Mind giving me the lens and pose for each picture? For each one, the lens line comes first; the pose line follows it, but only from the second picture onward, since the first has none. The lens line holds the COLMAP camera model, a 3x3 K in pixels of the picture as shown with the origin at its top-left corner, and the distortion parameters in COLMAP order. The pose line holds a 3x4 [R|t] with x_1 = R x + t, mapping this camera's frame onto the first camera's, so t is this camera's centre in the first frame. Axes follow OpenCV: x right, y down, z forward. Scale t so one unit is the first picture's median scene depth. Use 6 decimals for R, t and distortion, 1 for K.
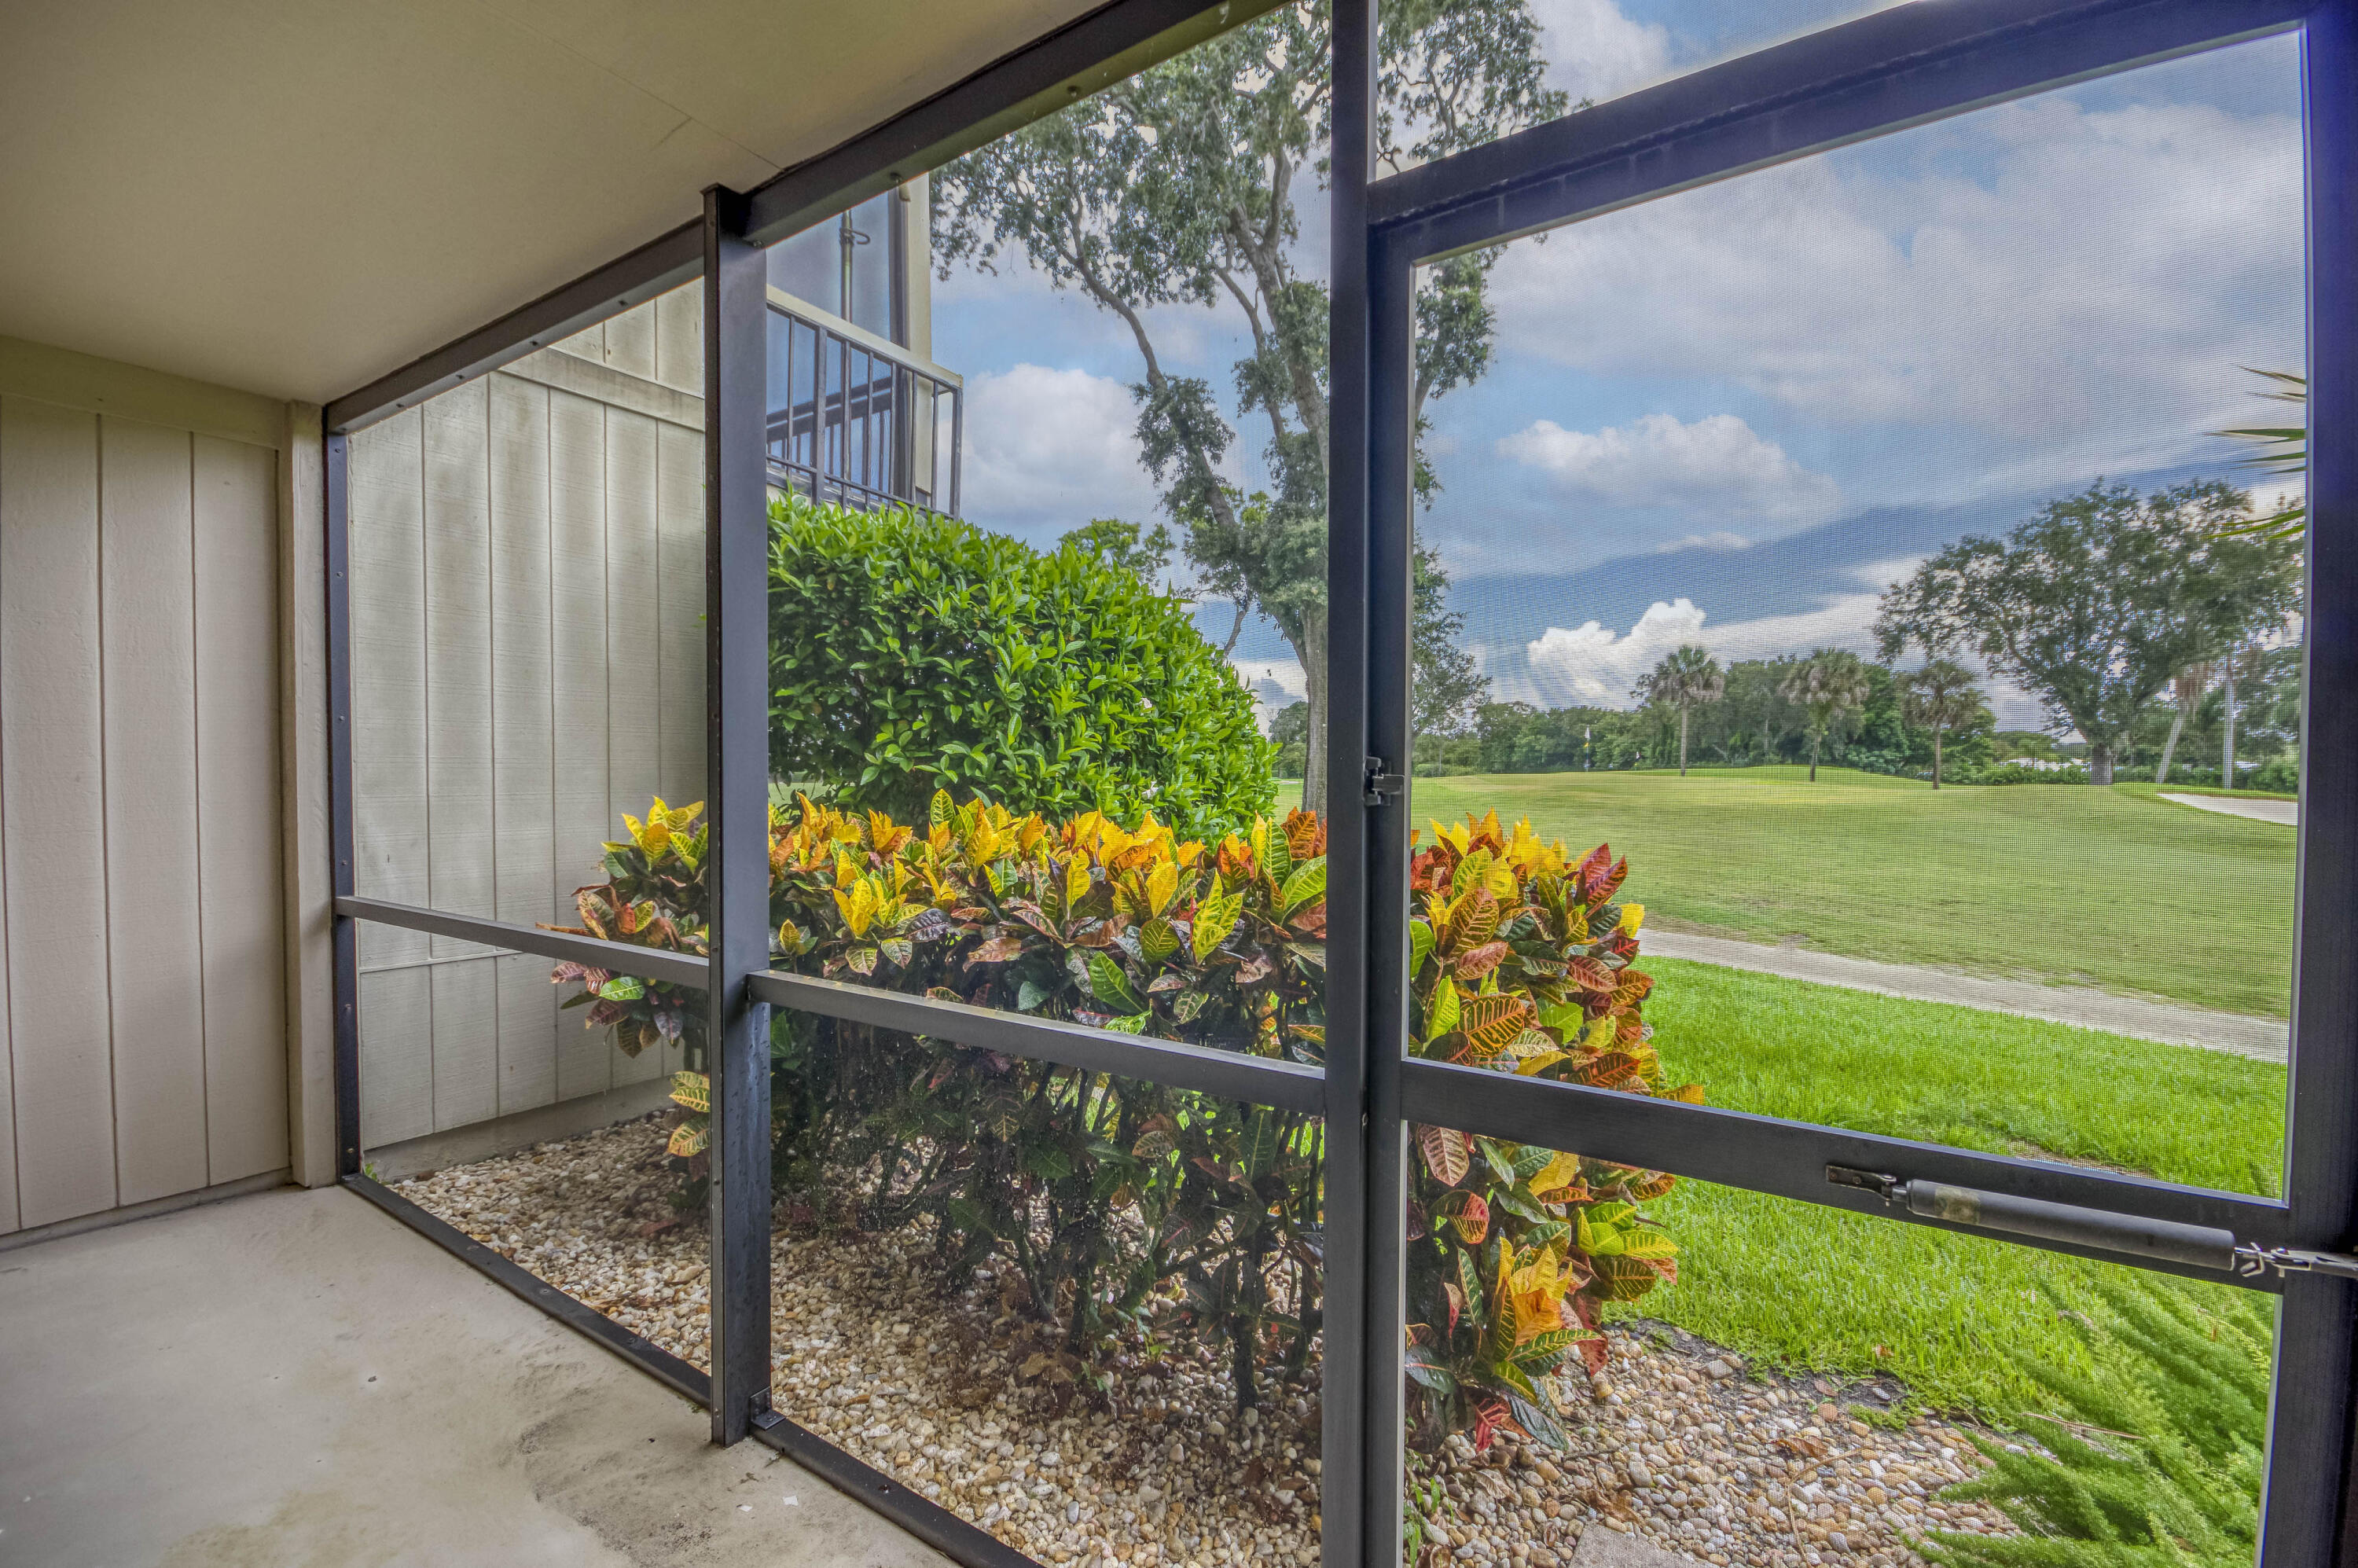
lens RADIAL K [[1036.2, 0, 1197.7], [0, 1036.2, 785.8], [0, 0, 1]] dist [-0.010278, -0.002850]
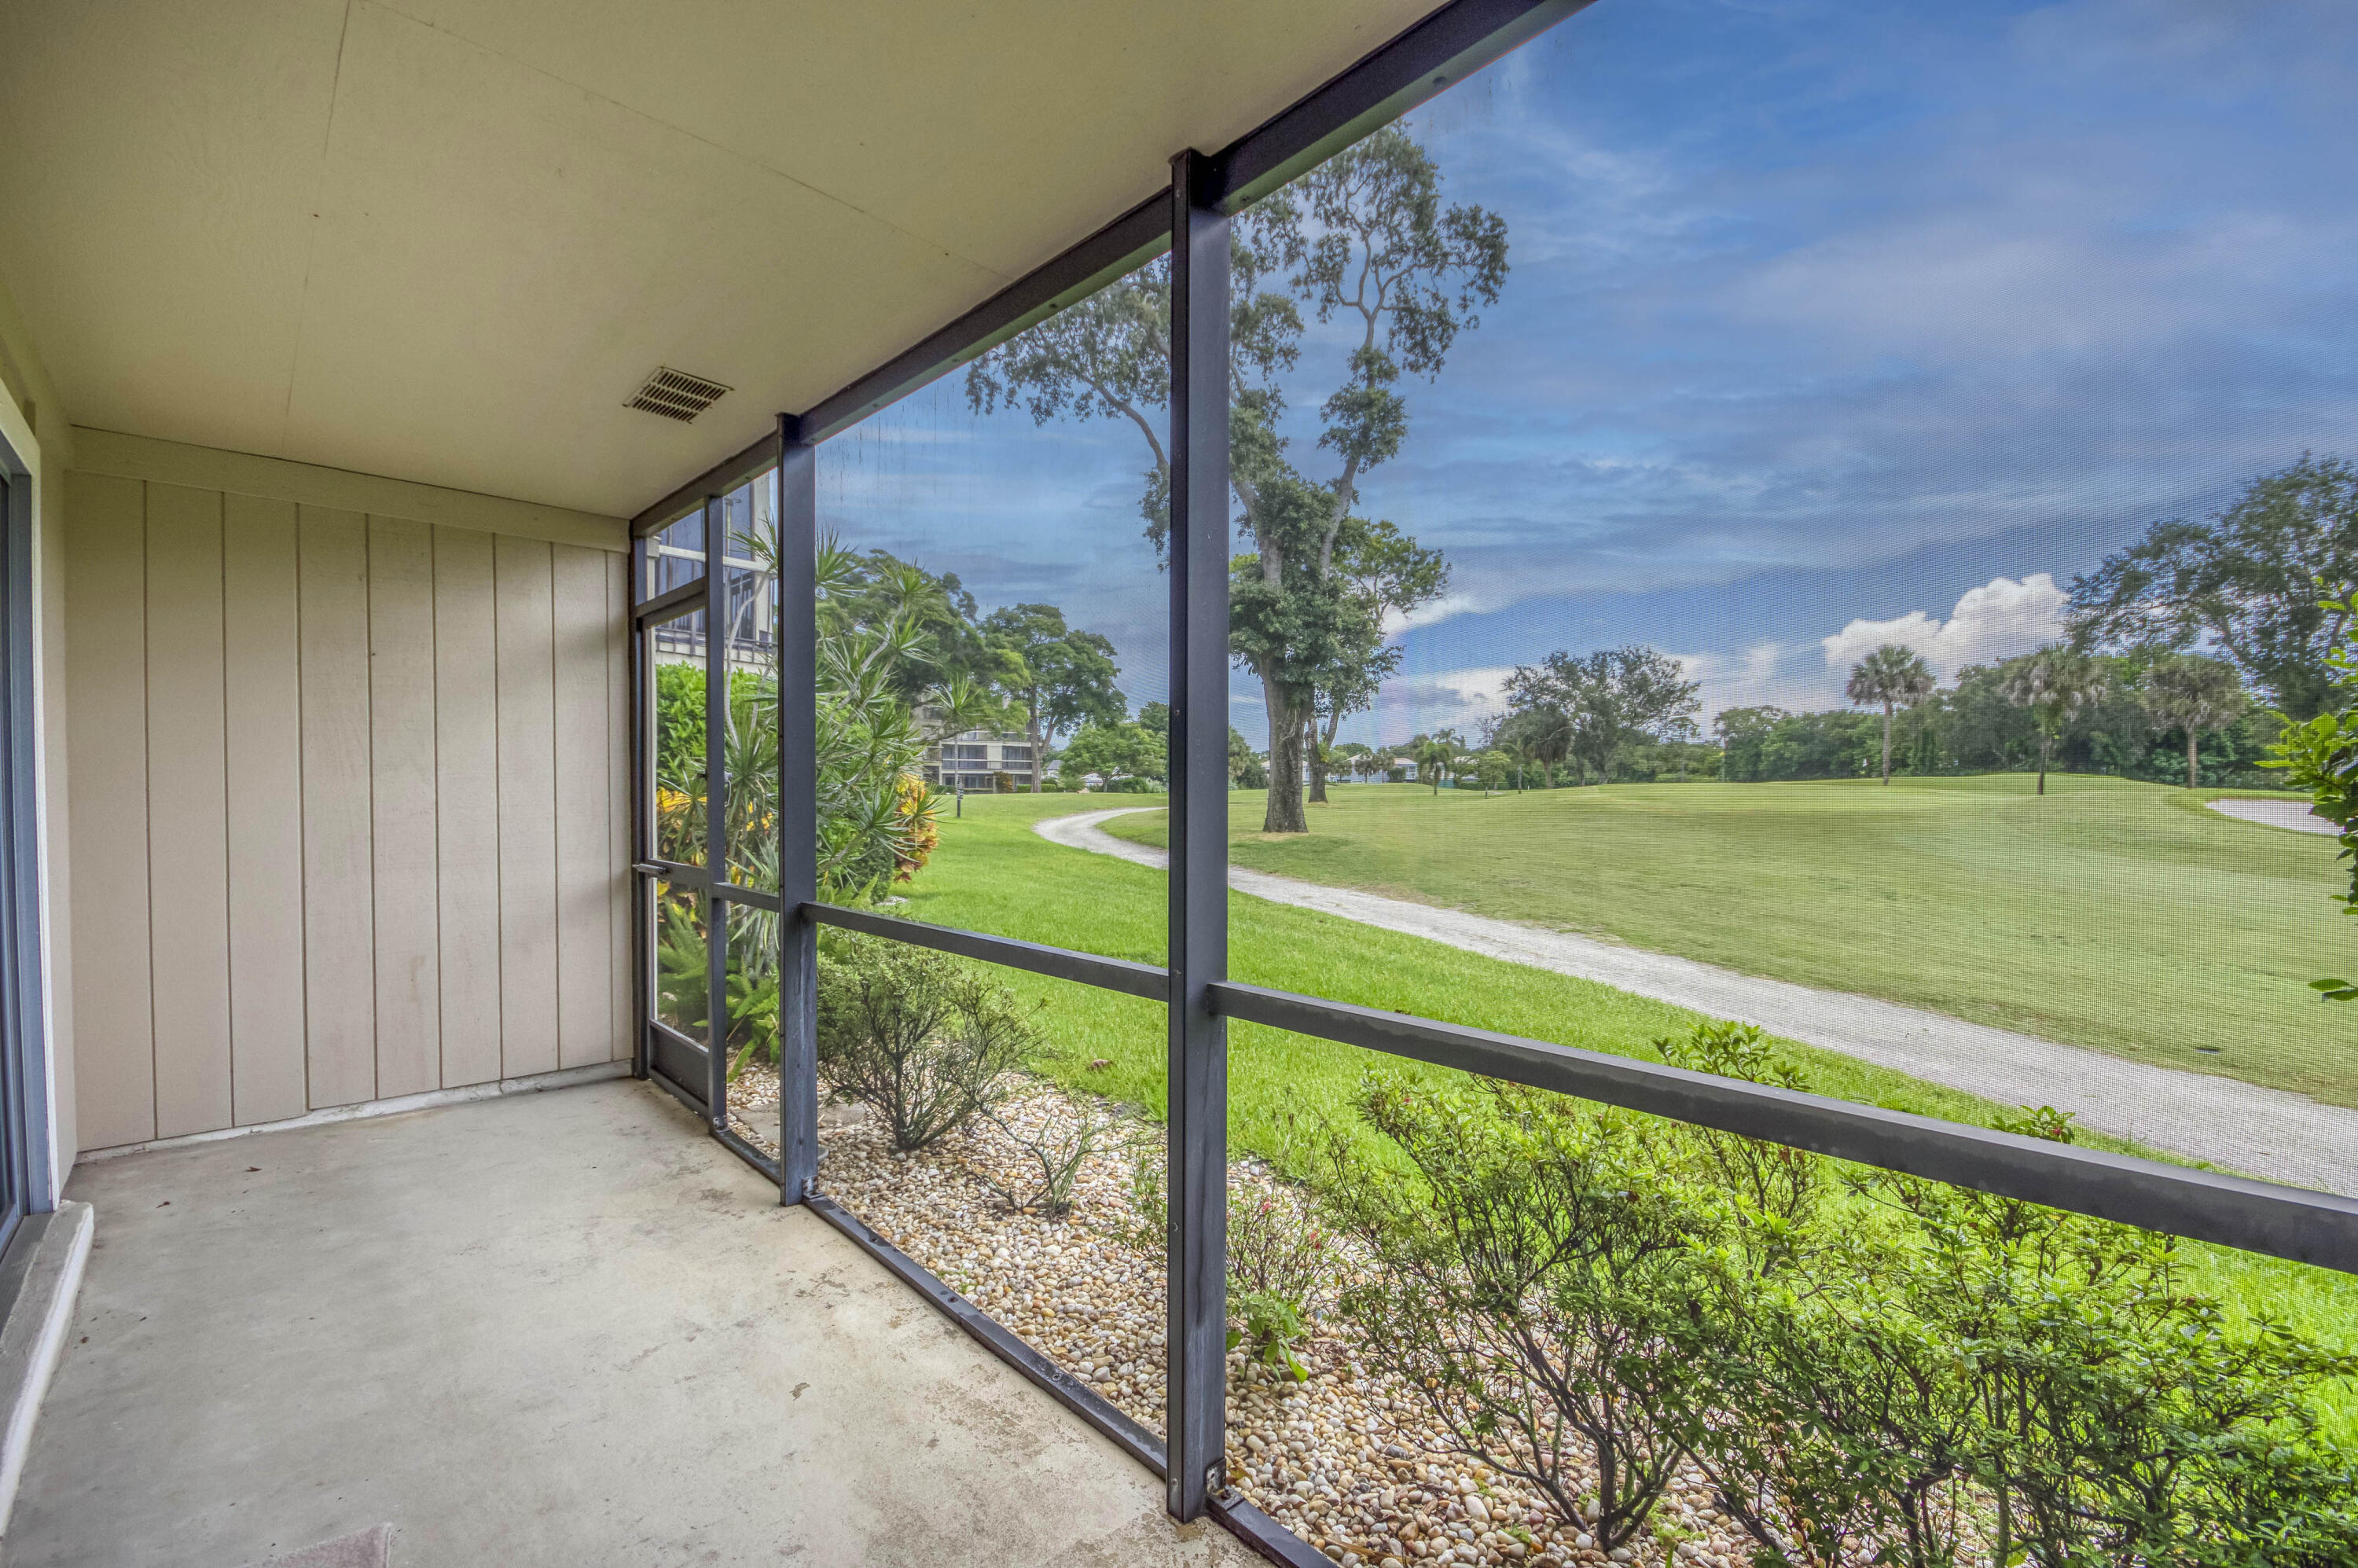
lens RADIAL K [[1036.2, 0, 1184.2], [0, 1036.2, 783.3], [0, 0, 1]] dist [-0.010278, -0.002850]
pose [[0.968044, -0.002373, -0.250770, 0.093801], [-0.000949, 0.999913, -0.013125, 0.002251], [0.250779, 0.012943, 0.967958, -0.067898]]
